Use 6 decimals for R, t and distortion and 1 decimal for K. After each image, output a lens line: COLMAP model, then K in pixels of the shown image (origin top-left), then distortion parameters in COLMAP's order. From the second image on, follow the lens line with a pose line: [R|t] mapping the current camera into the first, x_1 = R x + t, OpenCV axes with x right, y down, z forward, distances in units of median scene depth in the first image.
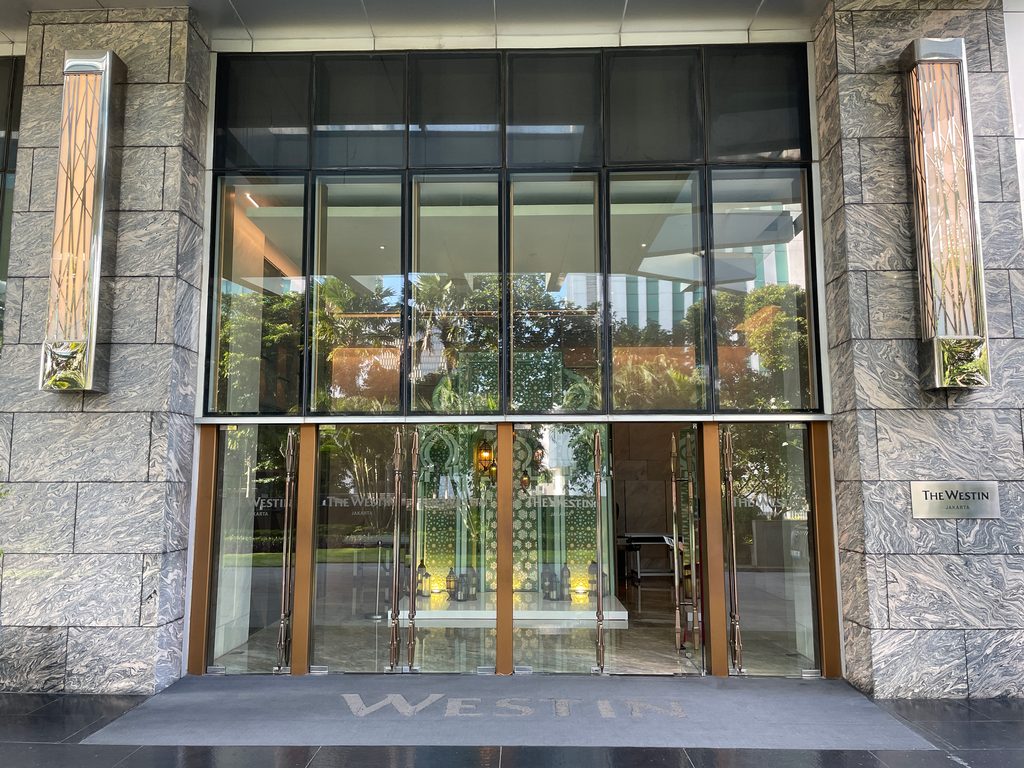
lens RADIAL K [[771.6, 0, 512.0], [0, 771.6, 384.0], [0, 0, 1]] dist [0.065640, -0.086733]
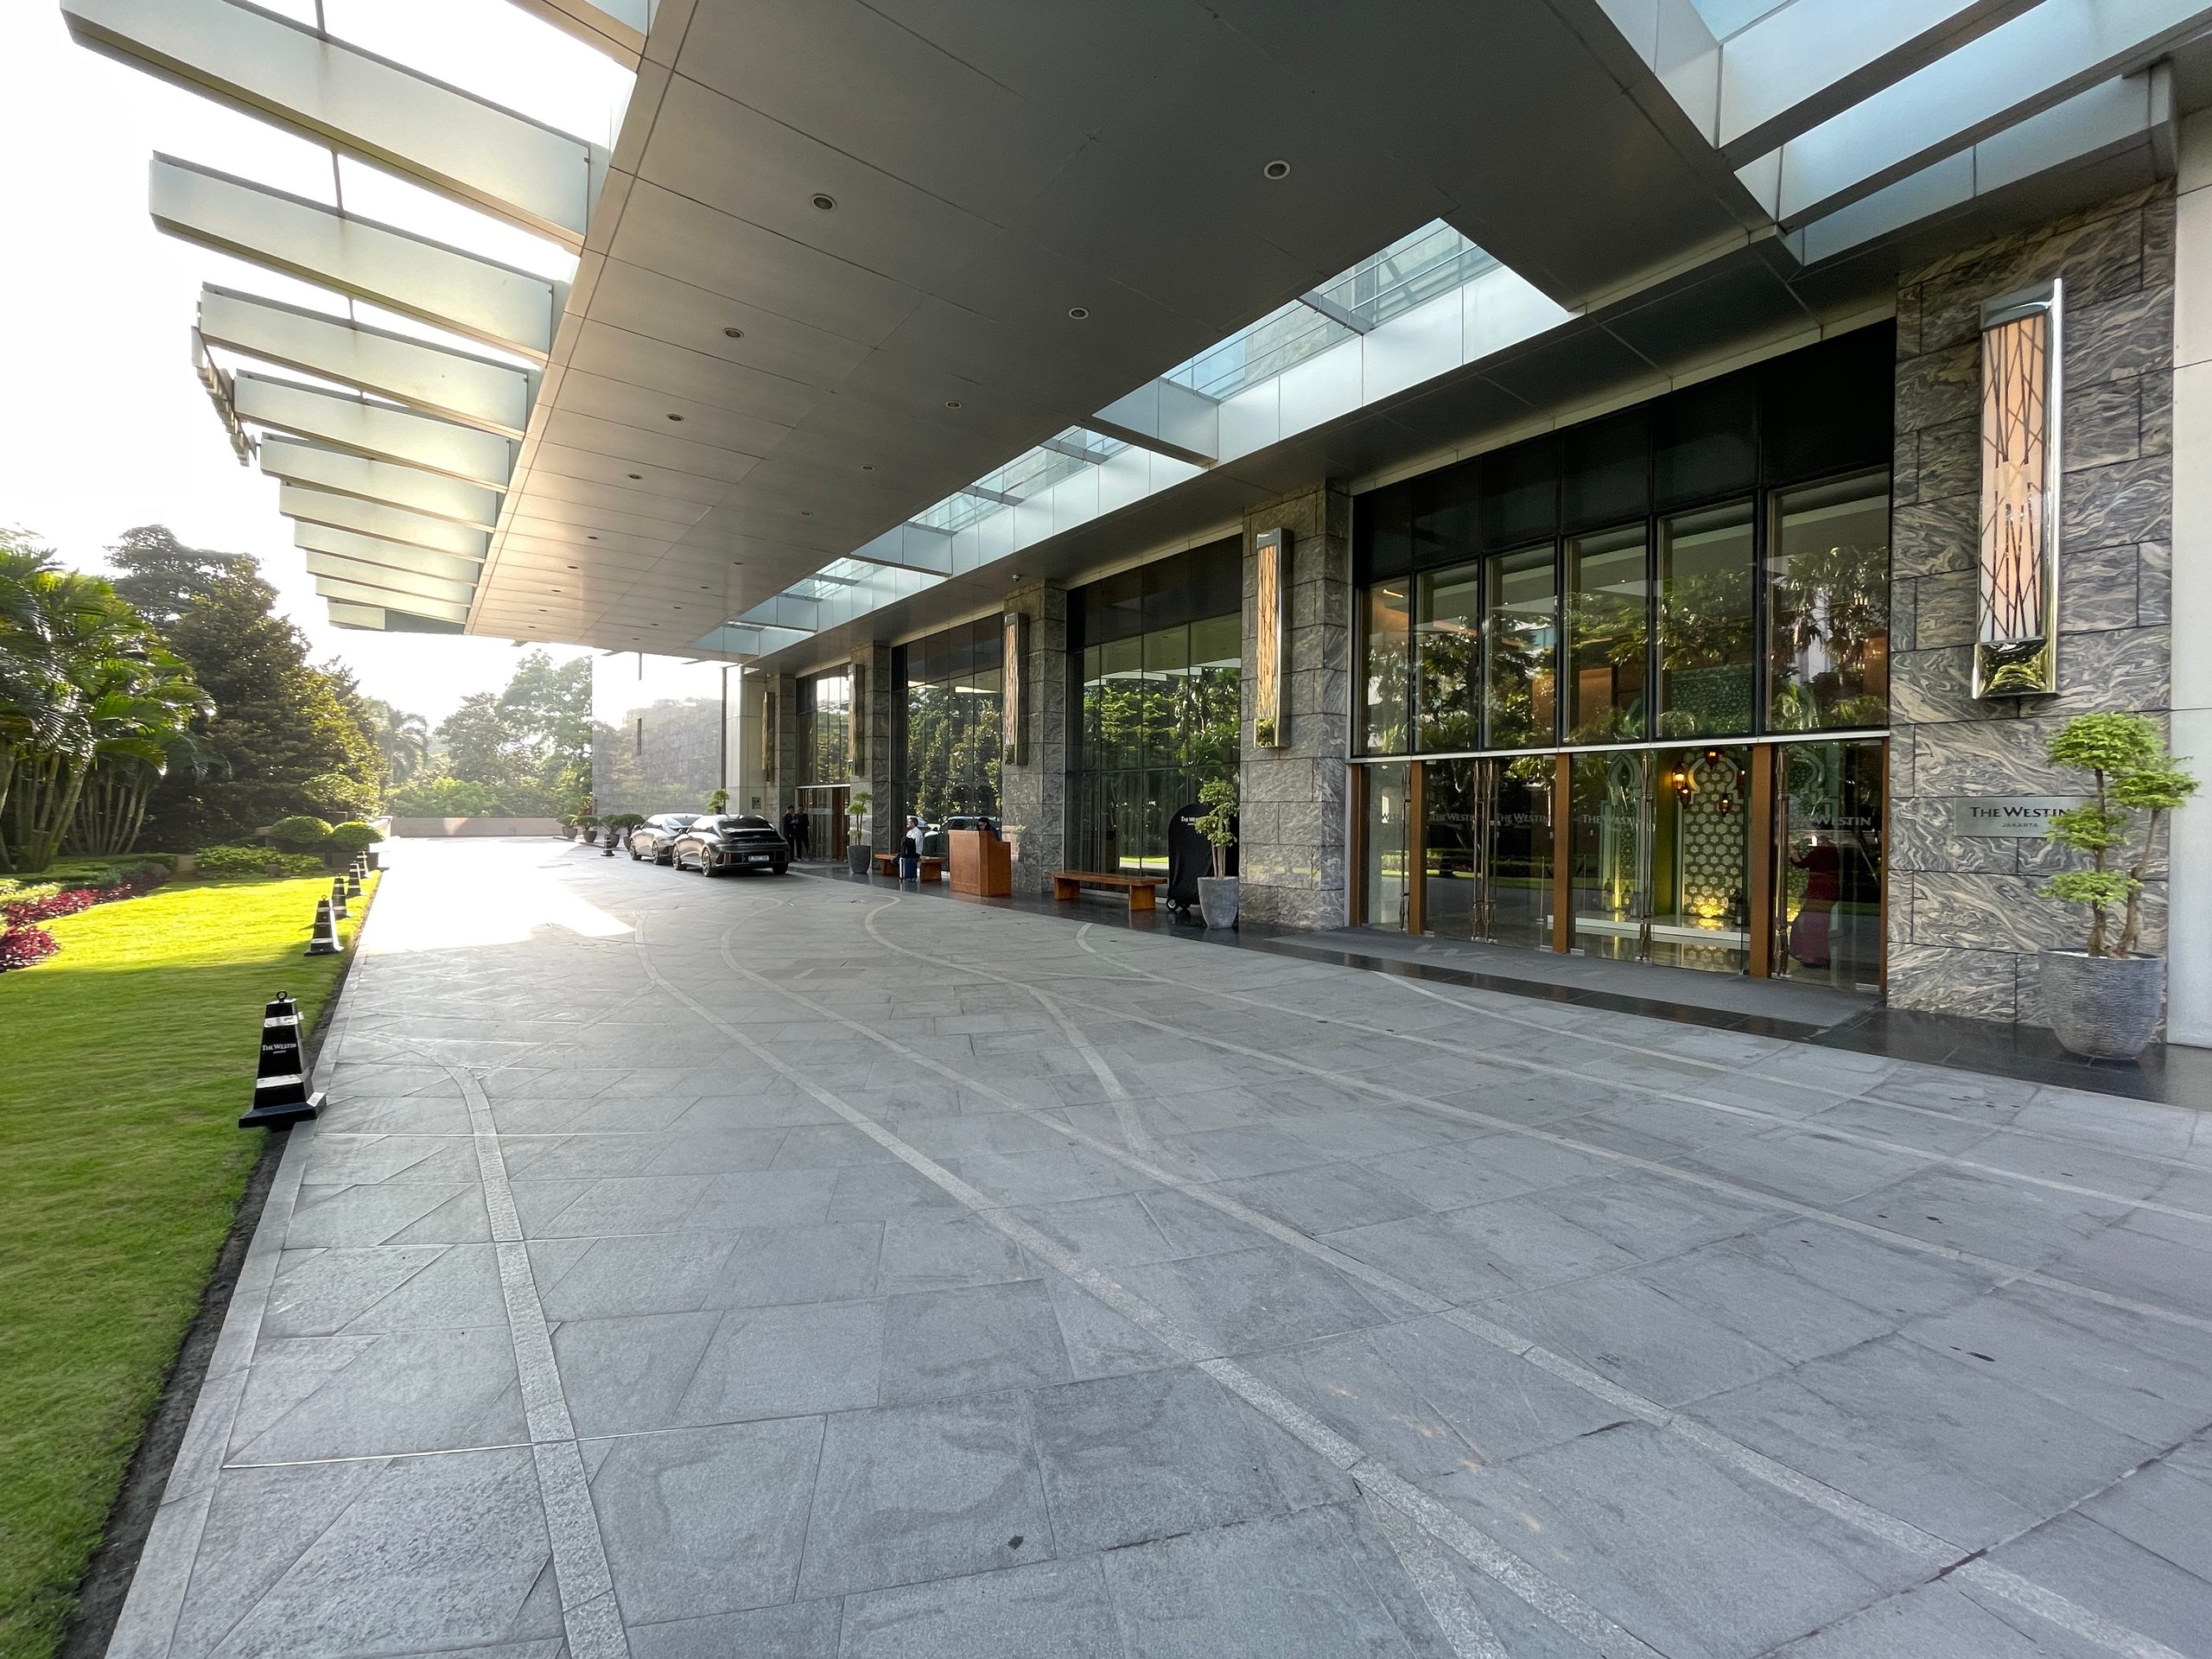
lens RADIAL K [[891.9, 0, 1106.0], [0, 891.9, 829.5], [0, 0, 1]] dist [-0.003248, 0.000161]
pose [[0.632983, 0.020402, -0.773897, 0.676548], [0.083992, 0.991942, 0.094848, -0.026481], [0.769596, -0.125038, 0.626168, -0.473570]]
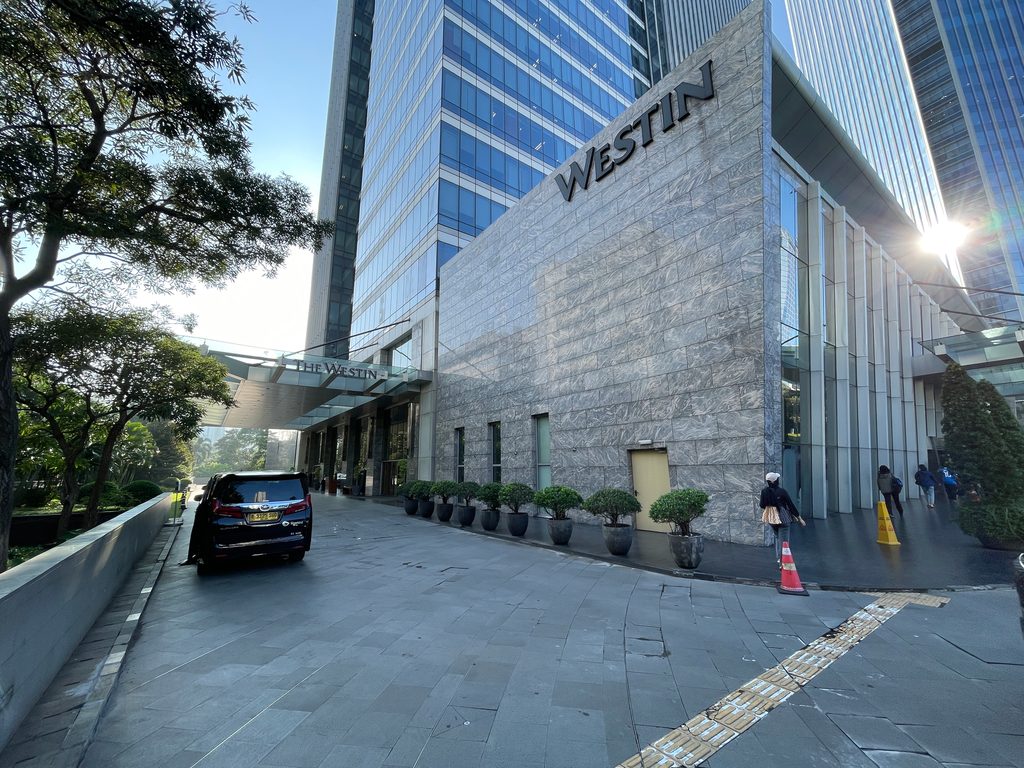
lens RADIAL K [[412.9, 0, 512.0], [0, 412.9, 384.0], [0, 0, 1]] dist [-0.003248, 0.000161]
pose [[0.611156, -0.167259, -0.773636, 3.939028], [0.108846, 0.985892, -0.127163, -0.046787], [0.783990, -0.006491, 0.620739, -0.545836]]
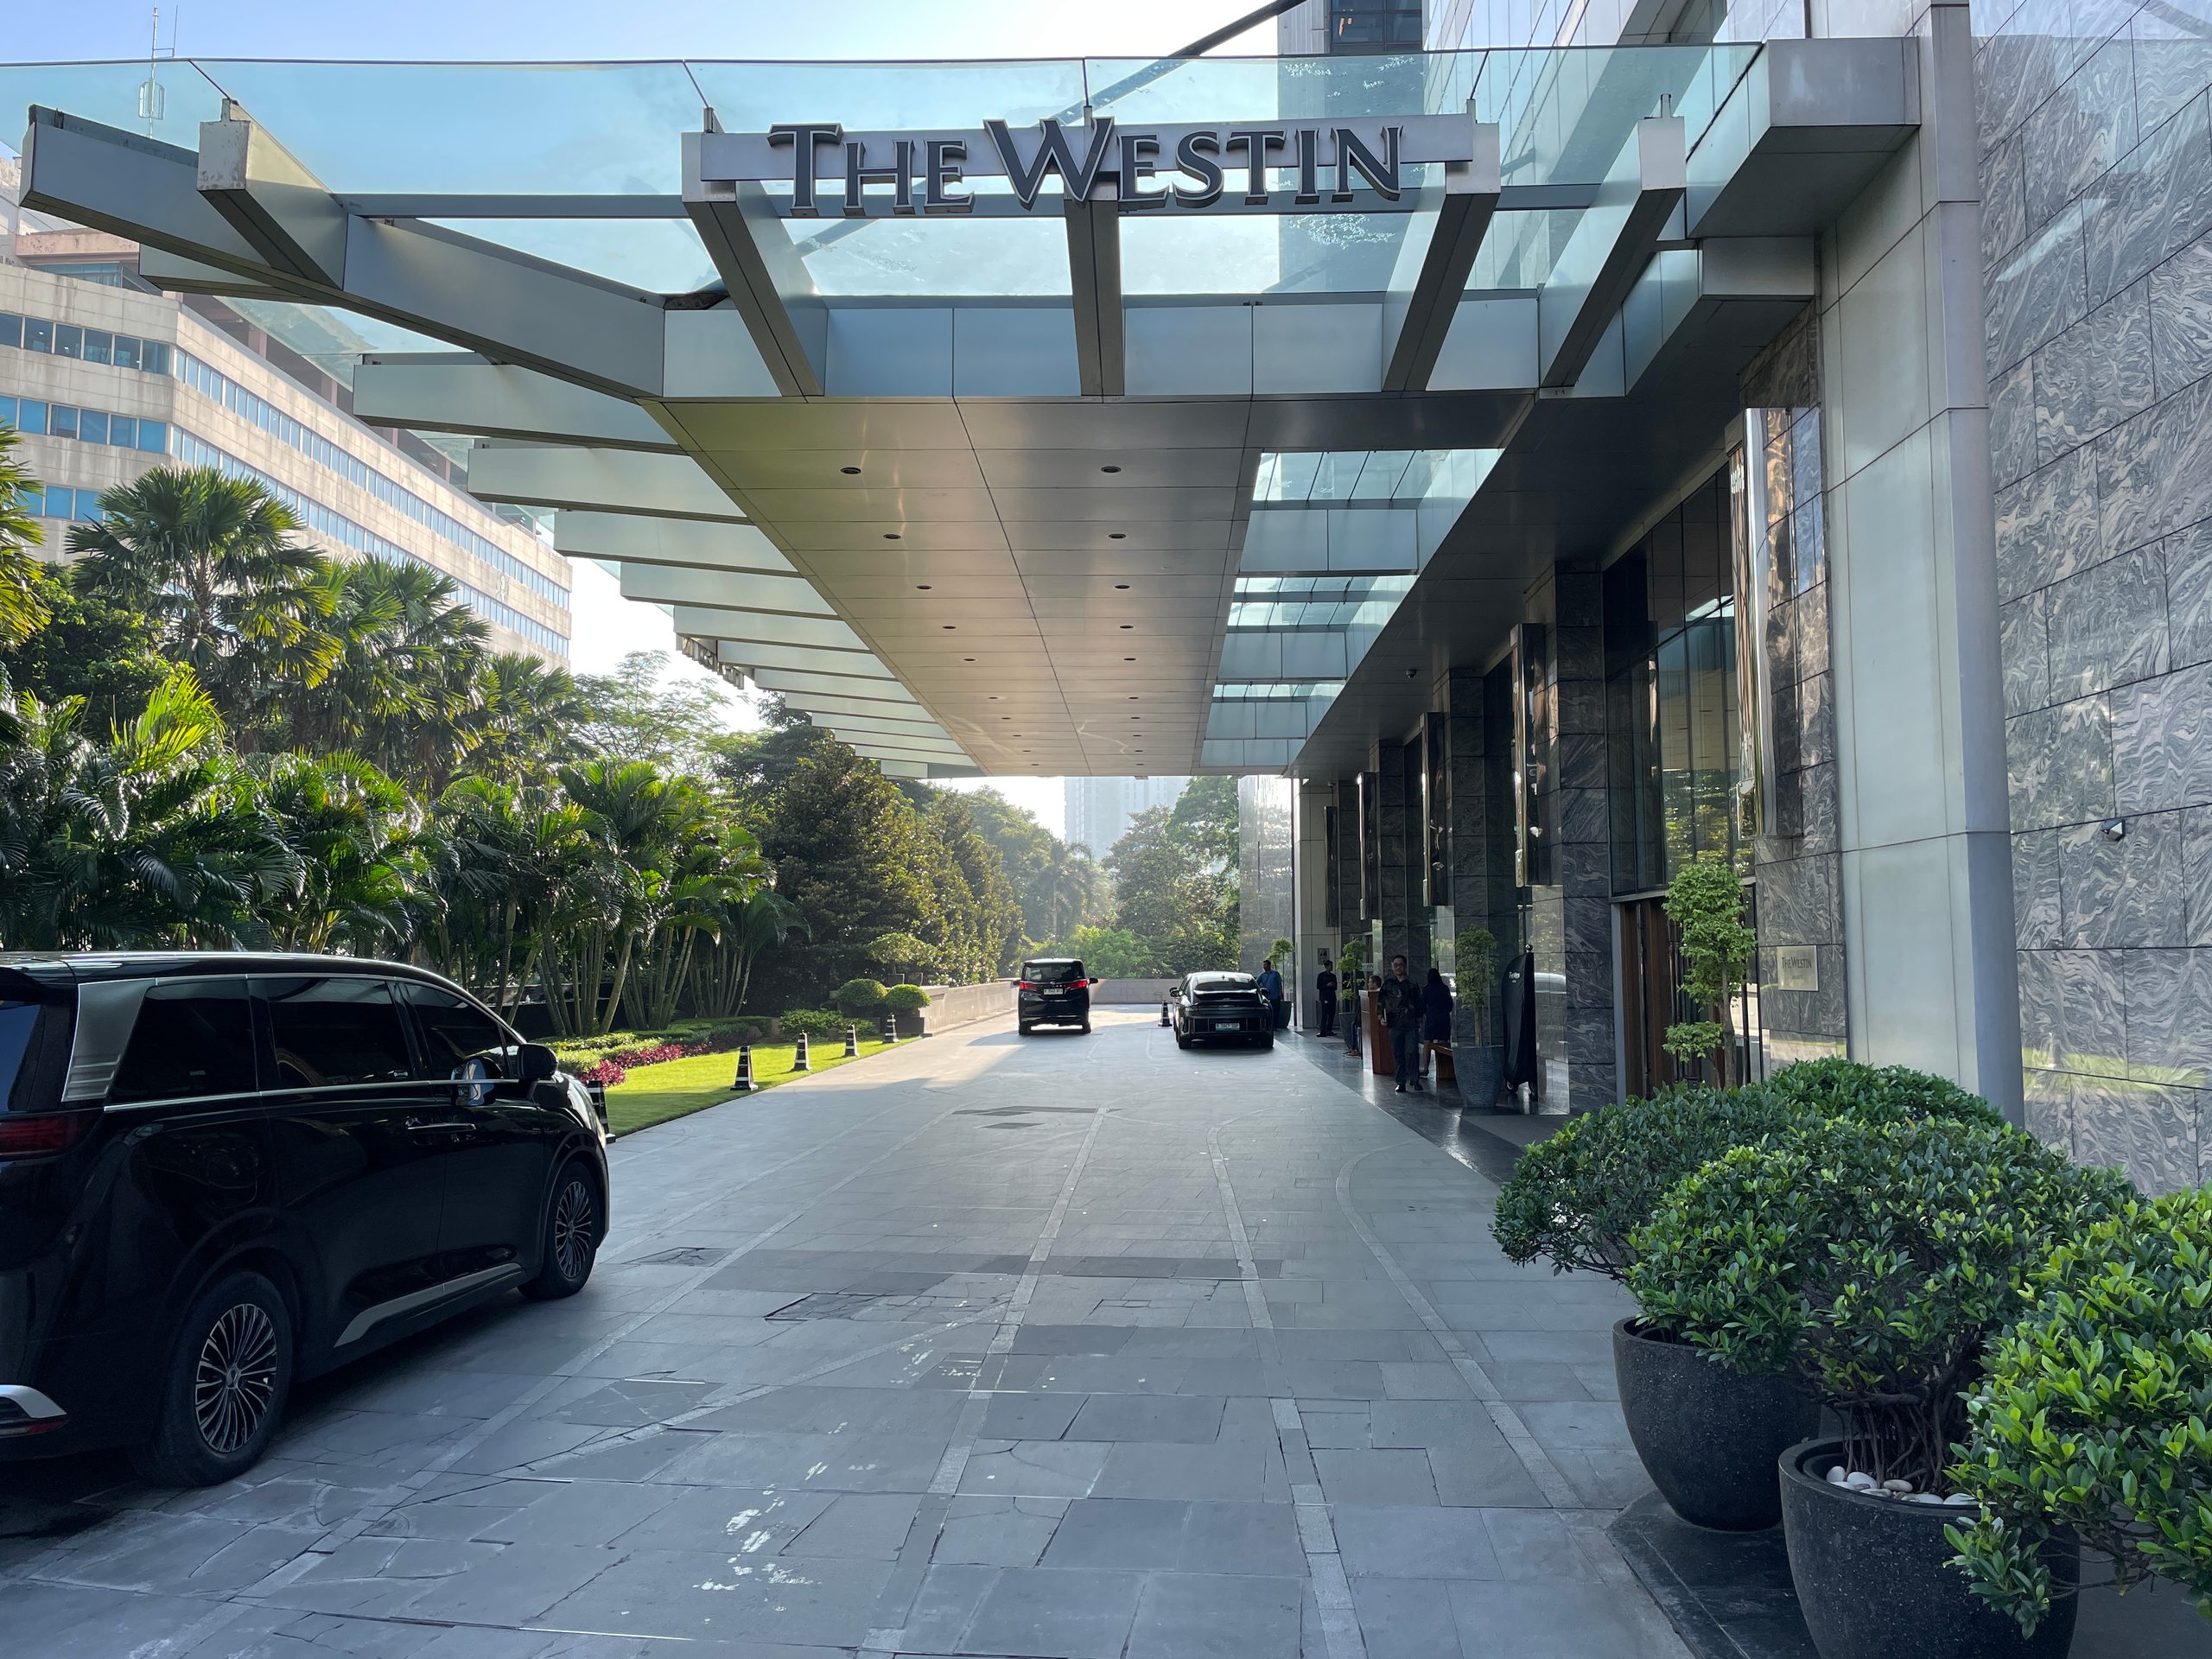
lens RADIAL K [[1666.9, 0, 1106.0], [0, 1666.9, 829.5], [0, 0, 1]] dist [0.065640, -0.086733]
pose [[-0.010162, -0.079842, -0.996756, 2.302879], [0.124921, 0.988897, -0.080486, 0.053361], [0.992115, -0.125333, -0.000075, 0.281301]]
